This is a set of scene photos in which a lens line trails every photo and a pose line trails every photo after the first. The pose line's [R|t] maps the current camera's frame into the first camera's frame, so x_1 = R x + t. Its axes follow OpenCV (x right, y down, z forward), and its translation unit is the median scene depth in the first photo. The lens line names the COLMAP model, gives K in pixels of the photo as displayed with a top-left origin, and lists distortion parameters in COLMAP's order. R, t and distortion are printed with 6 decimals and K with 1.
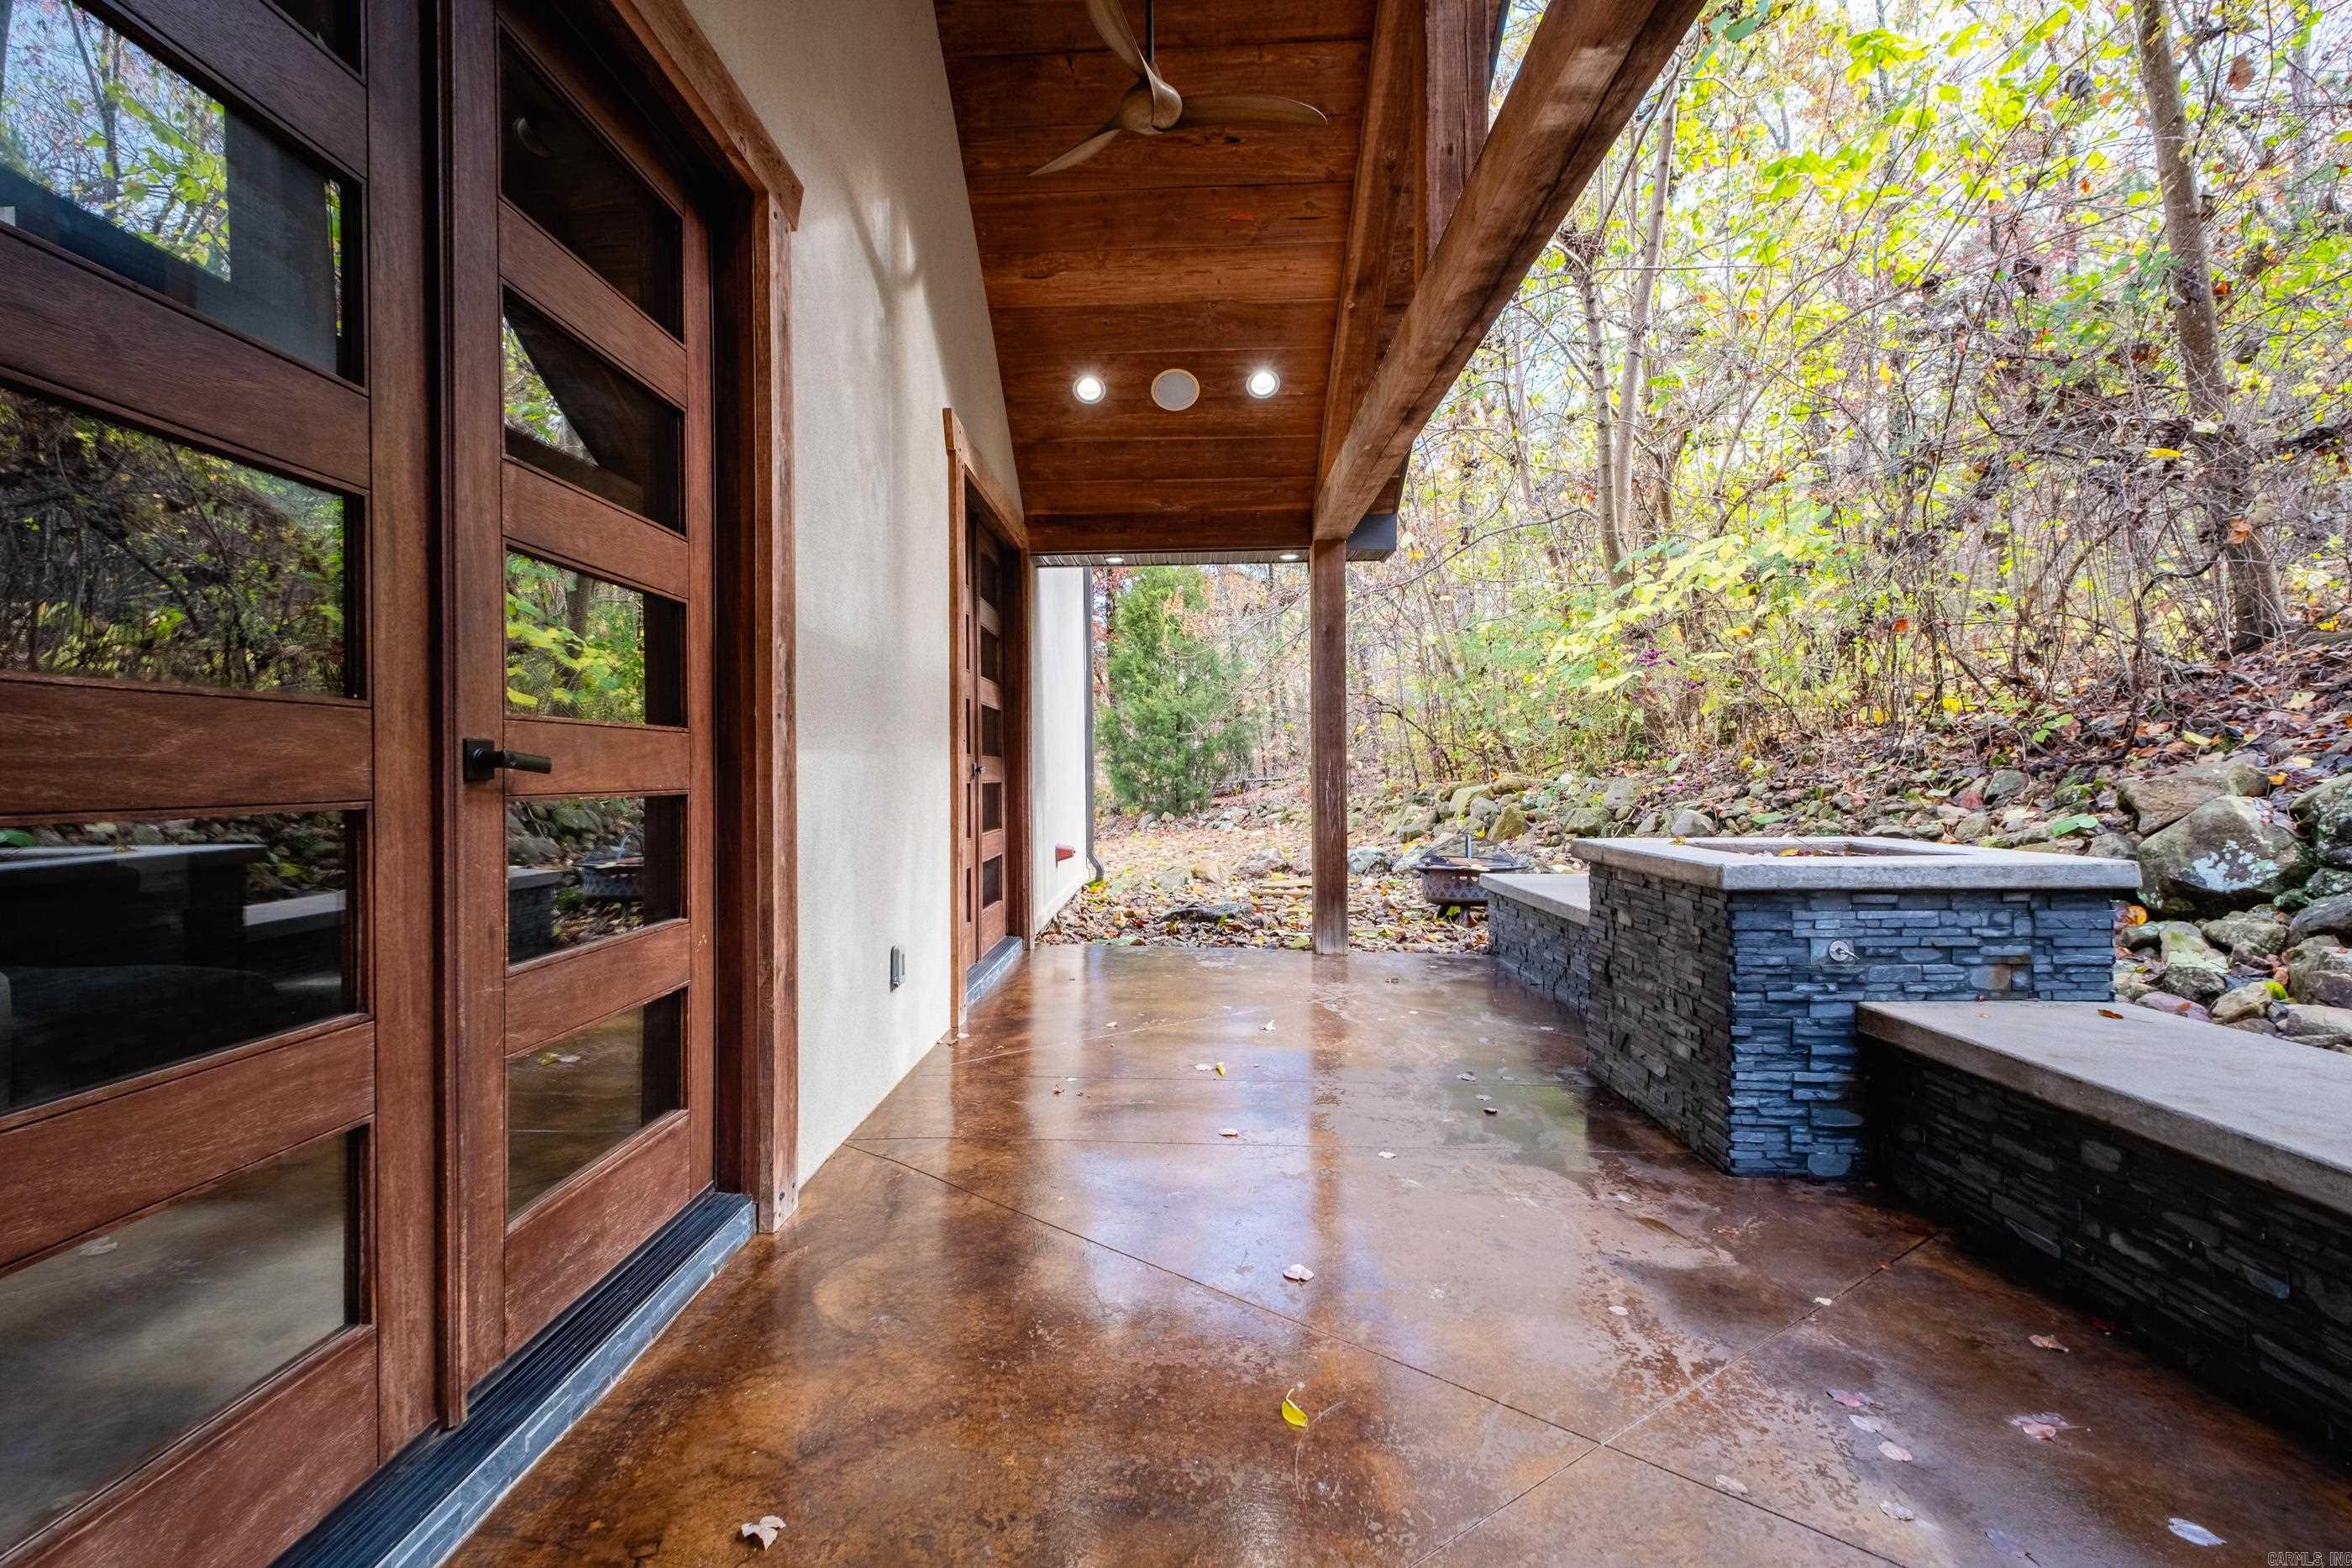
lens RADIAL K [[1021.4, 0, 1191.7], [0, 1021.4, 817.0], [0, 0, 1]] dist [0.008380, -0.006291]
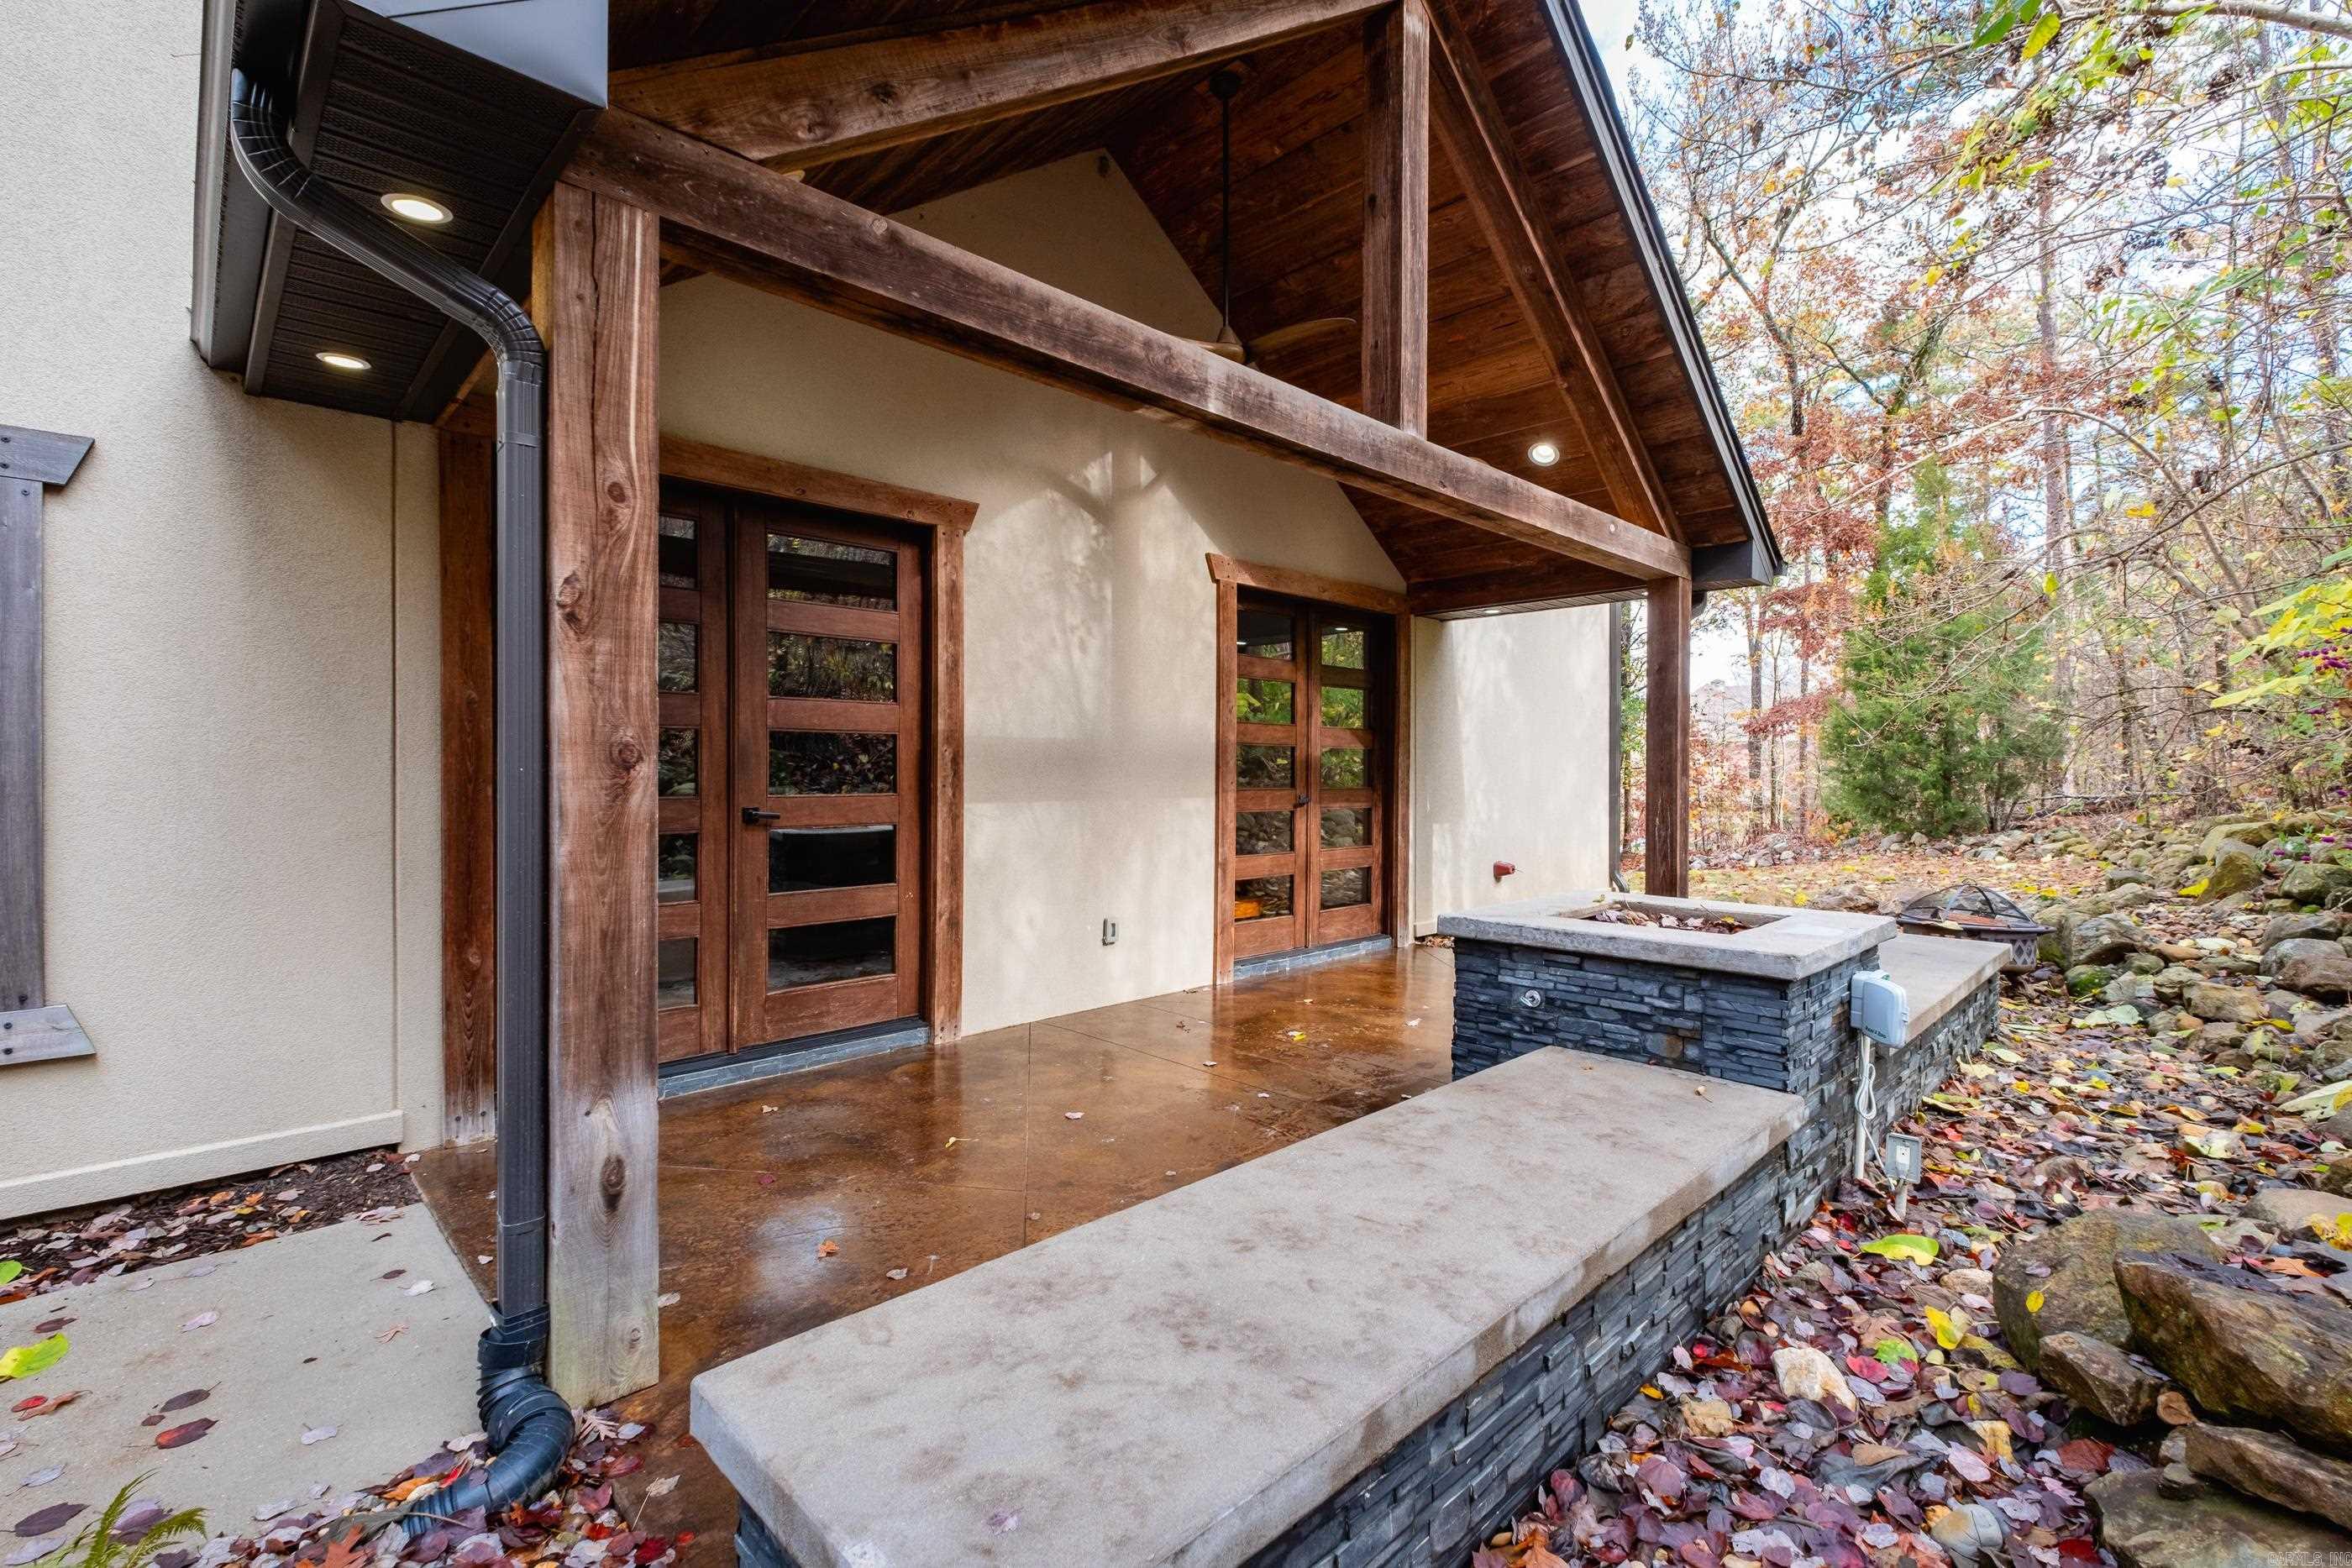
lens RADIAL K [[1011.5, 0, 1188.2], [0, 1011.5, 807.6], [0, 0, 1]] dist [0.004098, -0.005406]
pose [[0.748614, 0.036928, -0.661977, 1.103921], [-0.042935, 0.999052, 0.007178, -0.080042], [0.661614, 0.023049, 0.749490, -0.138339]]
